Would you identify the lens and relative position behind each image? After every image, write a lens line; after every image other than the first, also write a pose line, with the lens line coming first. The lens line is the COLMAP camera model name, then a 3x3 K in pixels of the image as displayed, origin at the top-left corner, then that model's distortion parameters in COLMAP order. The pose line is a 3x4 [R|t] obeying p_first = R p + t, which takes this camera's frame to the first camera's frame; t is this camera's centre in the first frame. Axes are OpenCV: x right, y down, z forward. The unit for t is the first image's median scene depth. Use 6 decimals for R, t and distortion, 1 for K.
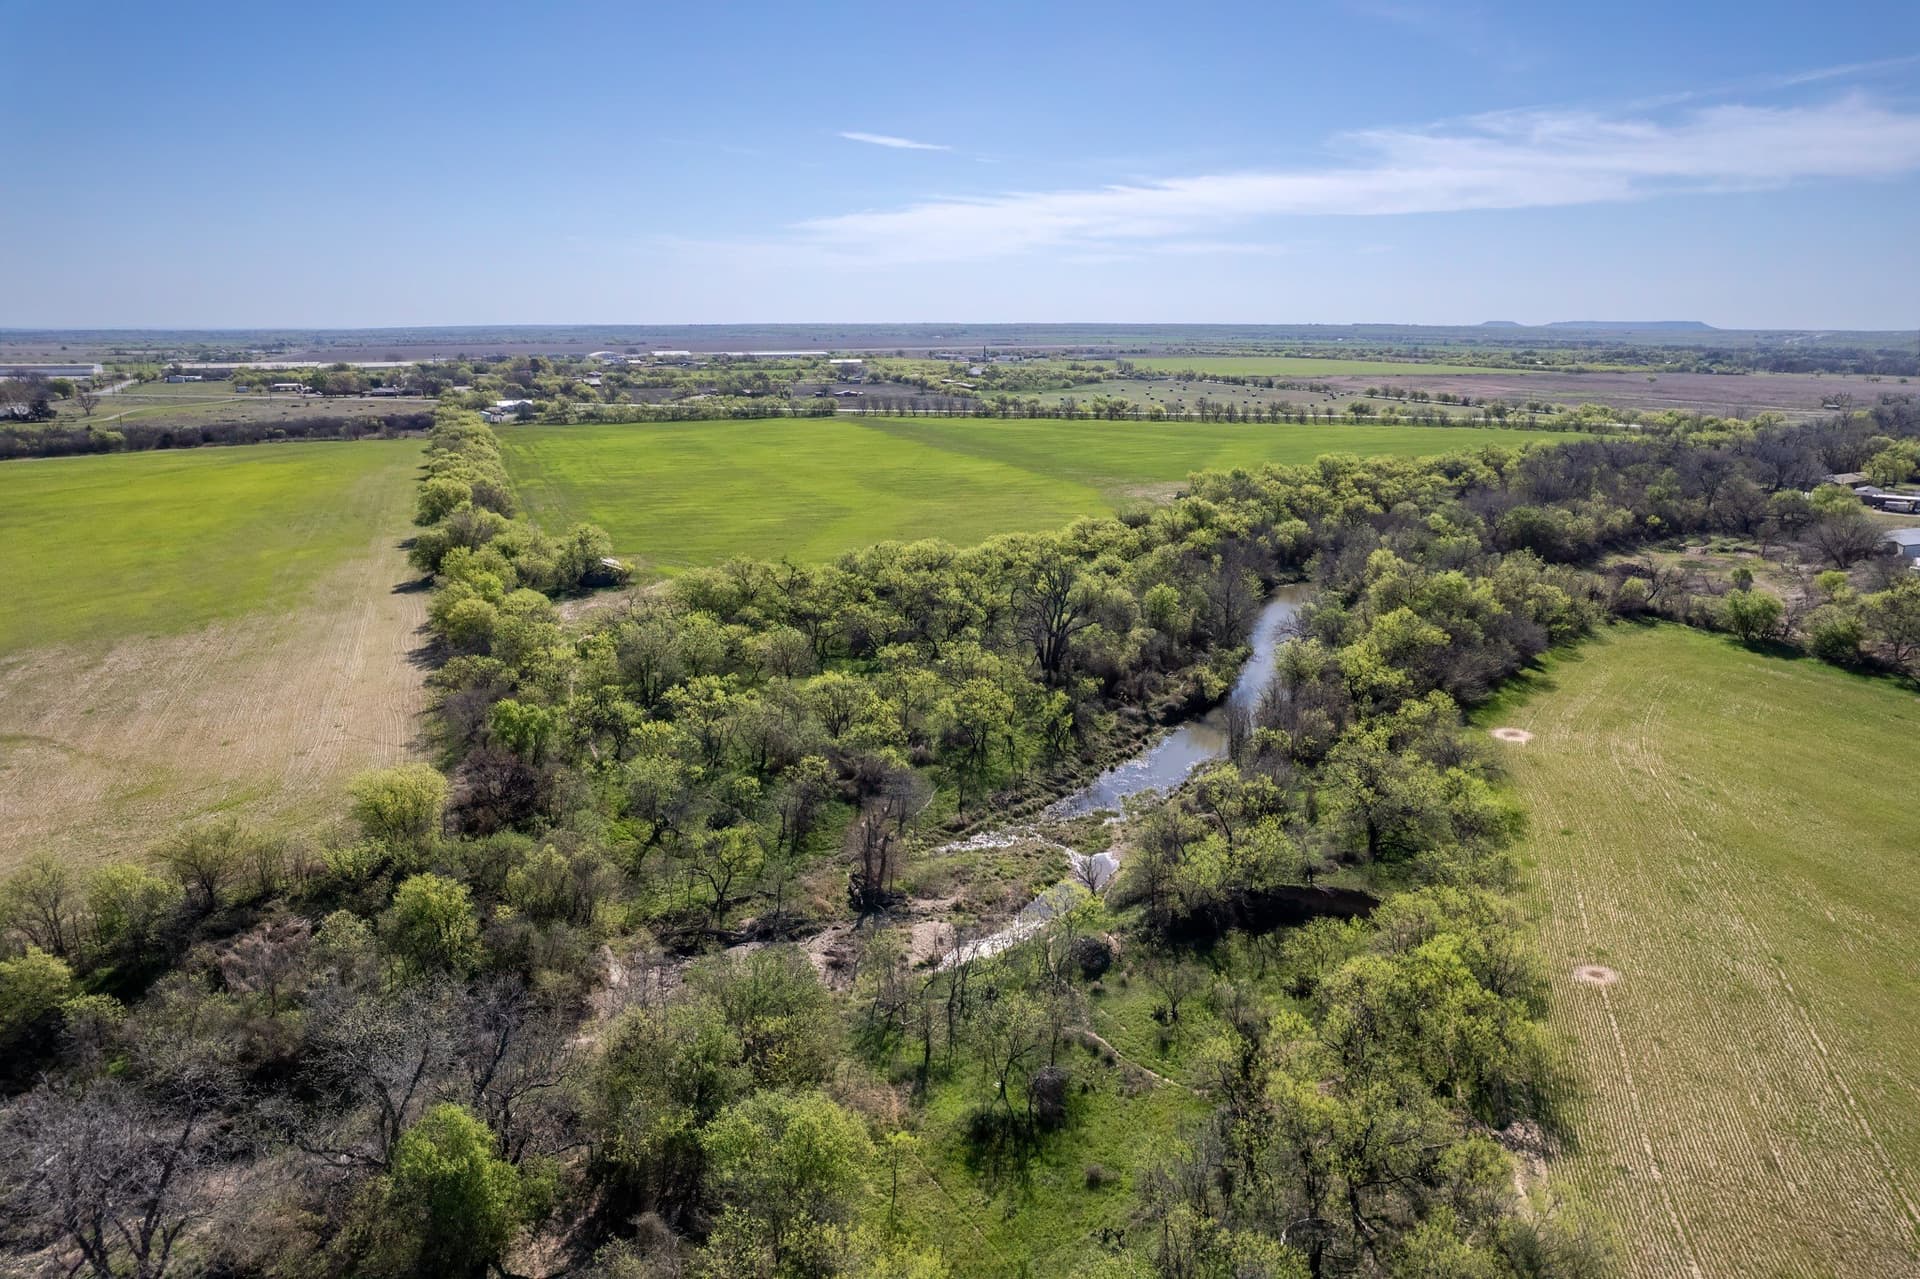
lens RADIAL K [[1241.1, 0, 966.5], [0, 1241.1, 600.4], [0, 0, 1]] dist [-0.082432, 0.074351]
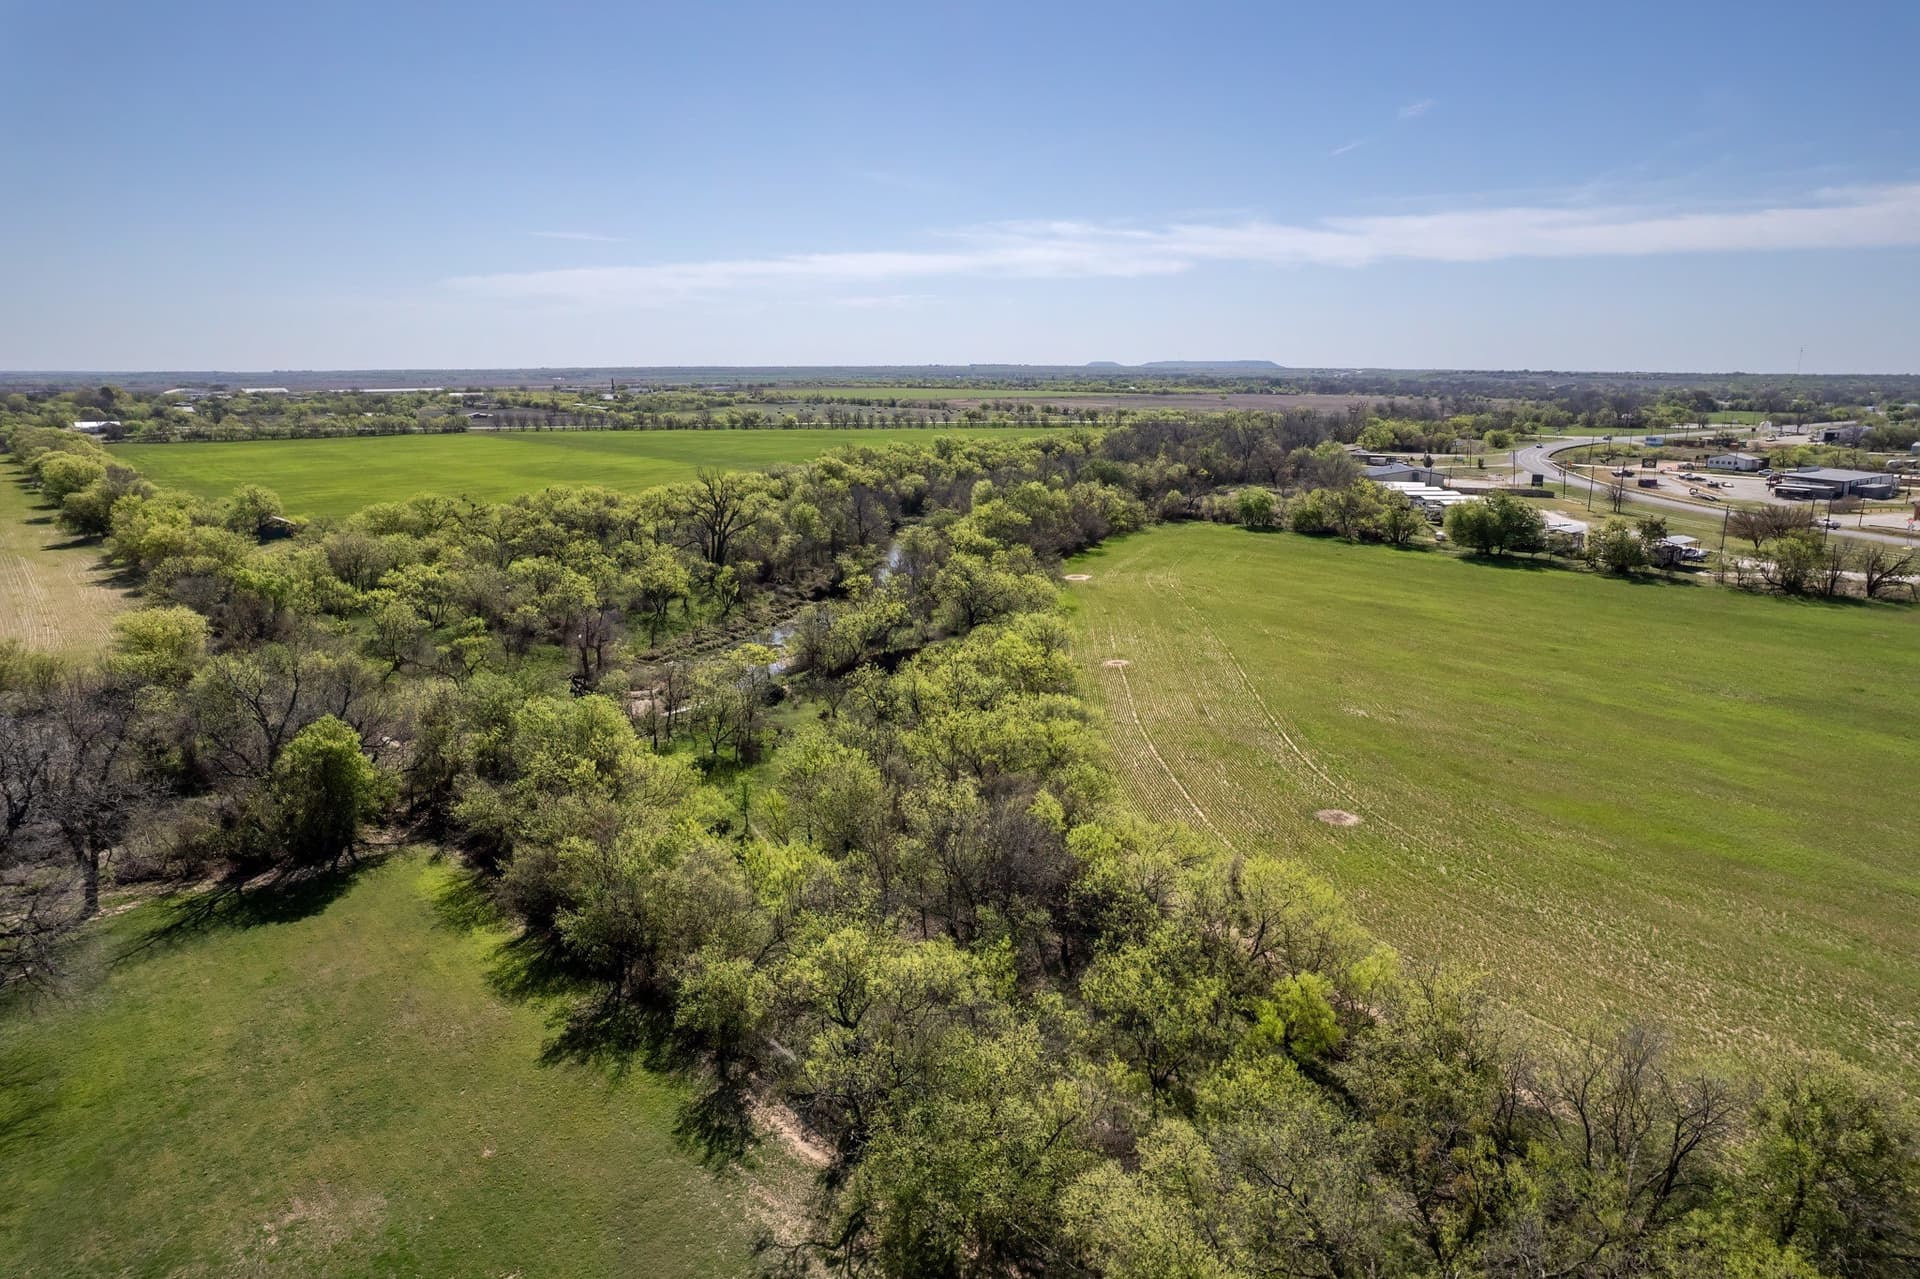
lens RADIAL K [[1235.2, 0, 964.2], [0, 1235.2, 638.9], [0, 0, 1]] dist [-0.047784, 0.001568]
pose [[0.957540, -0.063315, 0.281263, -0.028925], [0.064570, 0.997902, 0.004812, 0.095795], [-0.280978, 0.013553, 0.959619, -0.142516]]
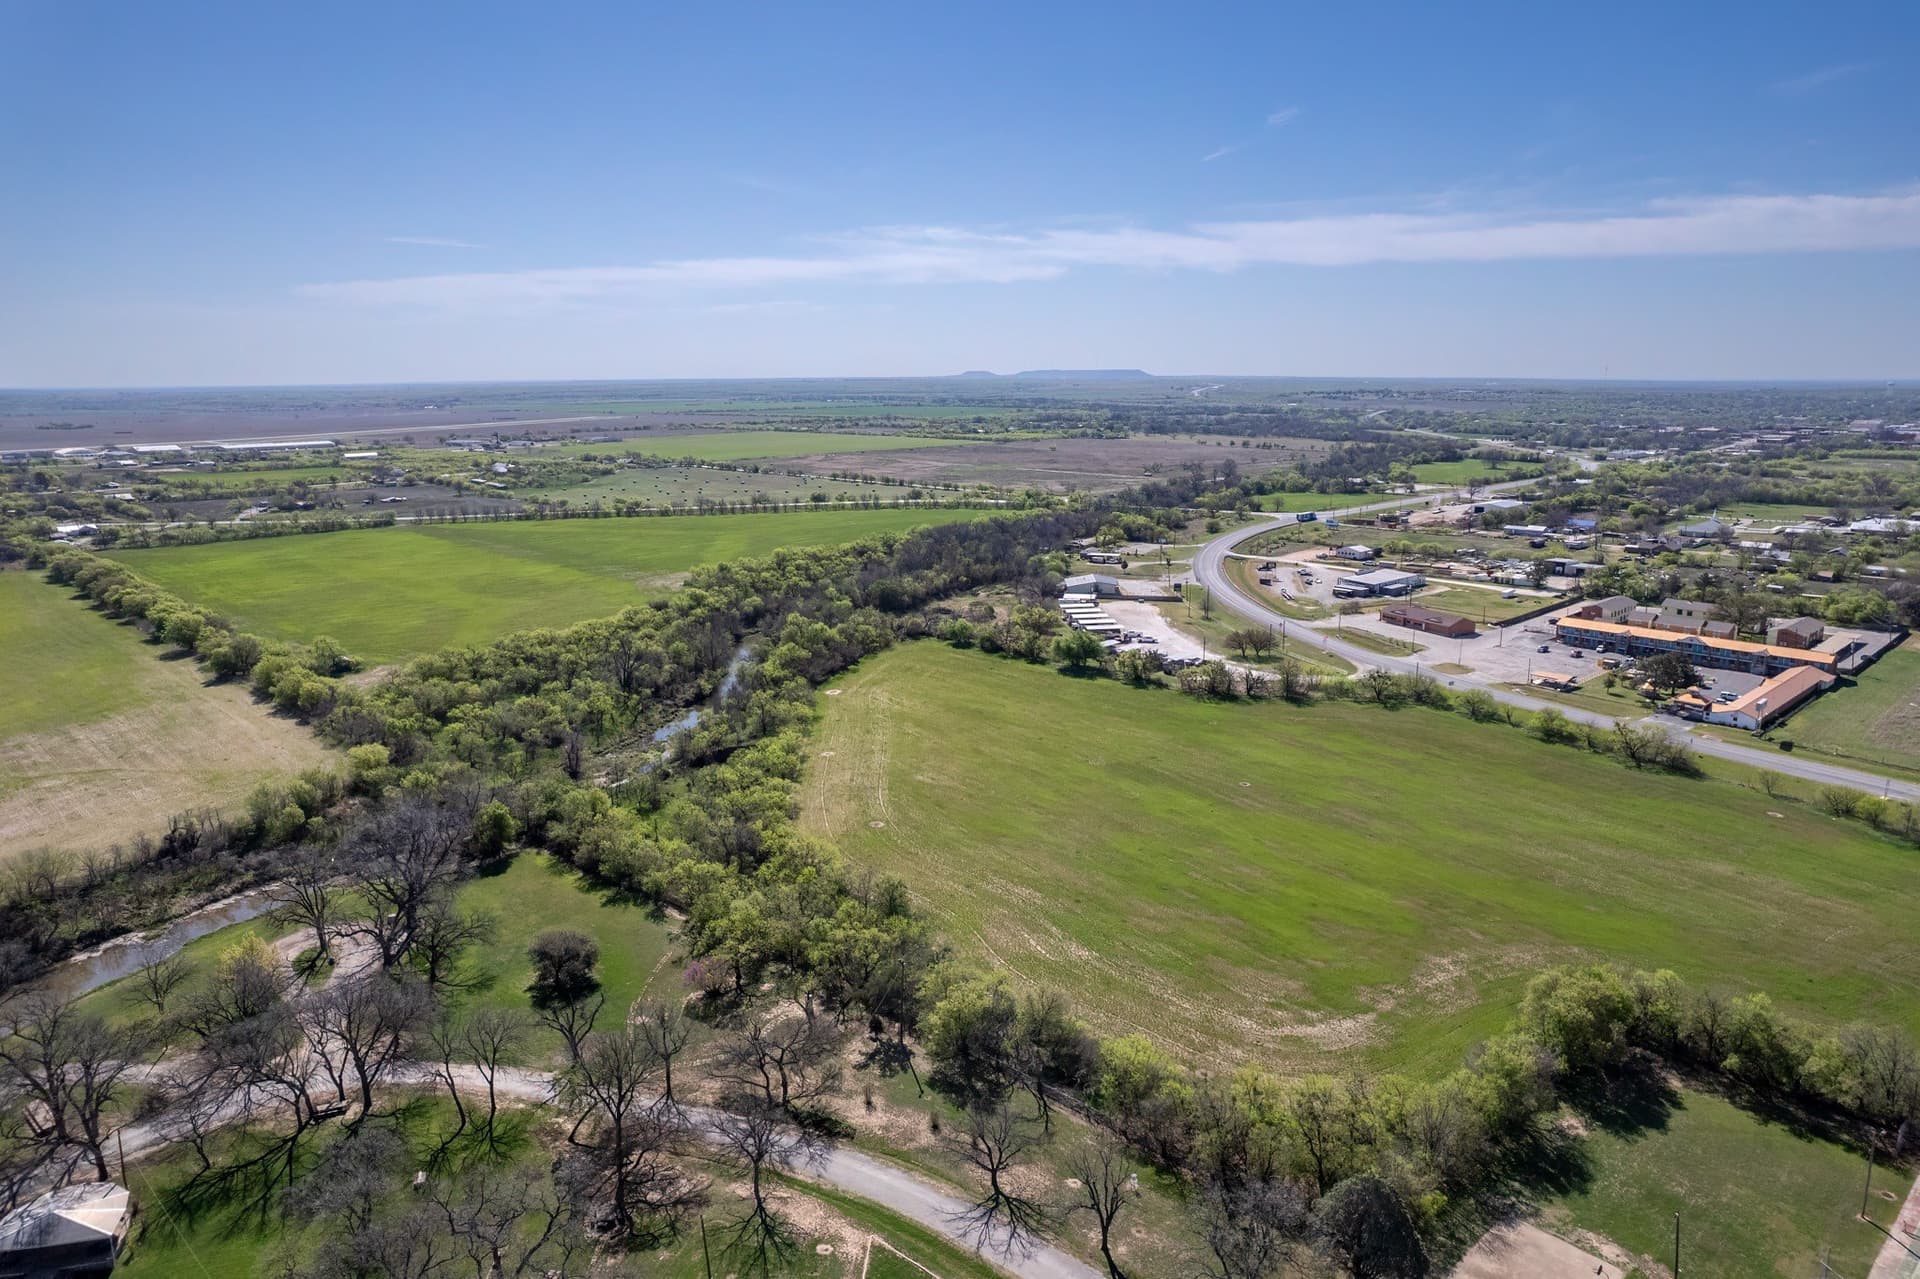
lens RADIAL K [[1251.4, 0, 960.0], [0, 1251.4, 639.5], [0, 0, 1]] dist [-0.049088, -0.002833]
pose [[0.926977, -0.087564, 0.364755, -0.116155], [0.091466, 0.995786, 0.006602, 0.008890], [-0.363796, 0.027243, 0.931080, -0.786099]]
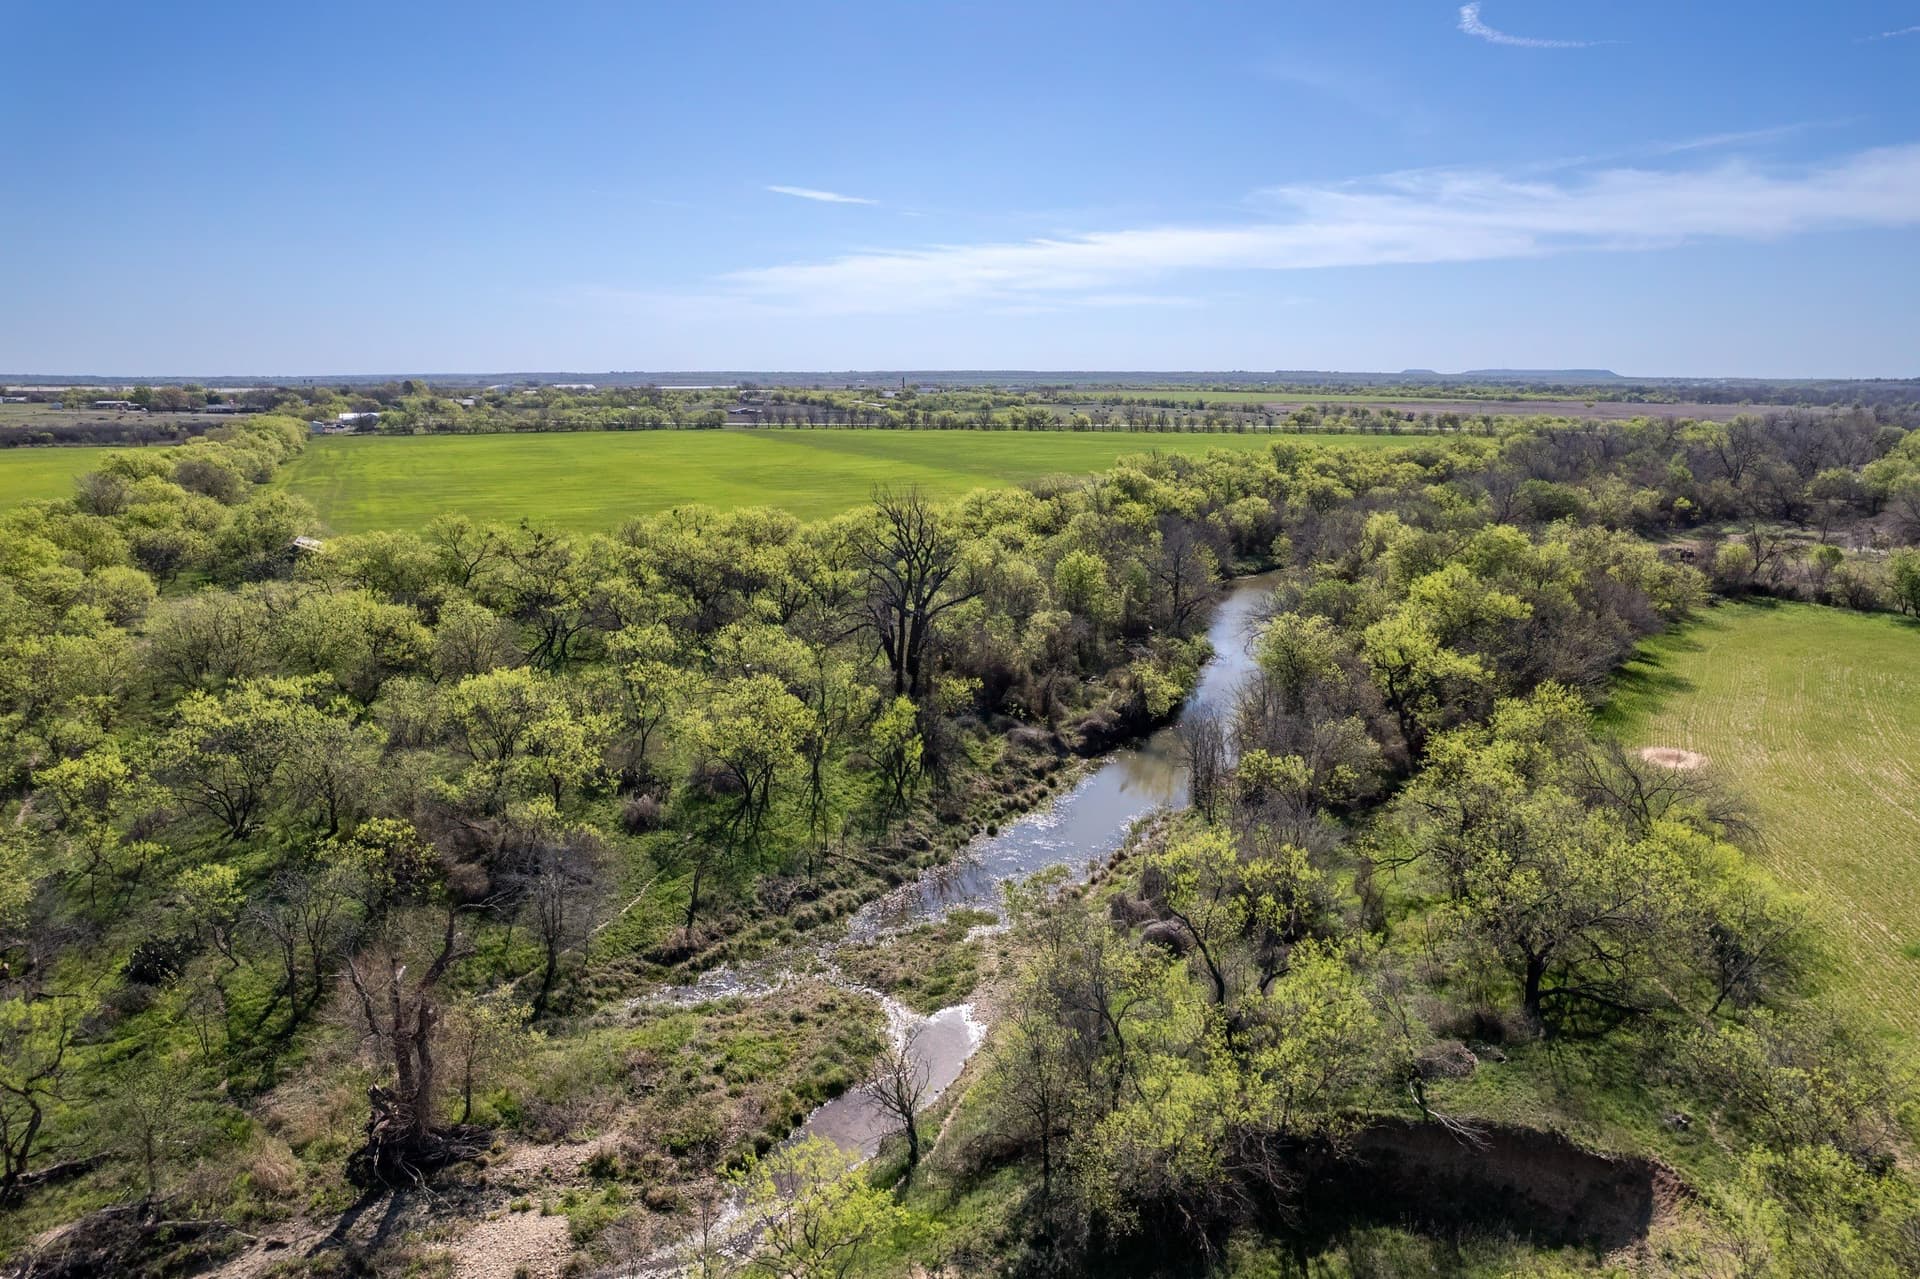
lens RADIAL K [[1241.1, 0, 966.5], [0, 1241.1, 600.4], [0, 0, 1]] dist [-0.082432, 0.074351]
pose [[0.998395, -0.009076, 0.055893, 0.045458], [0.011306, 0.999147, -0.039706, 0.031699], [-0.055485, 0.040275, 0.997647, 0.257998]]
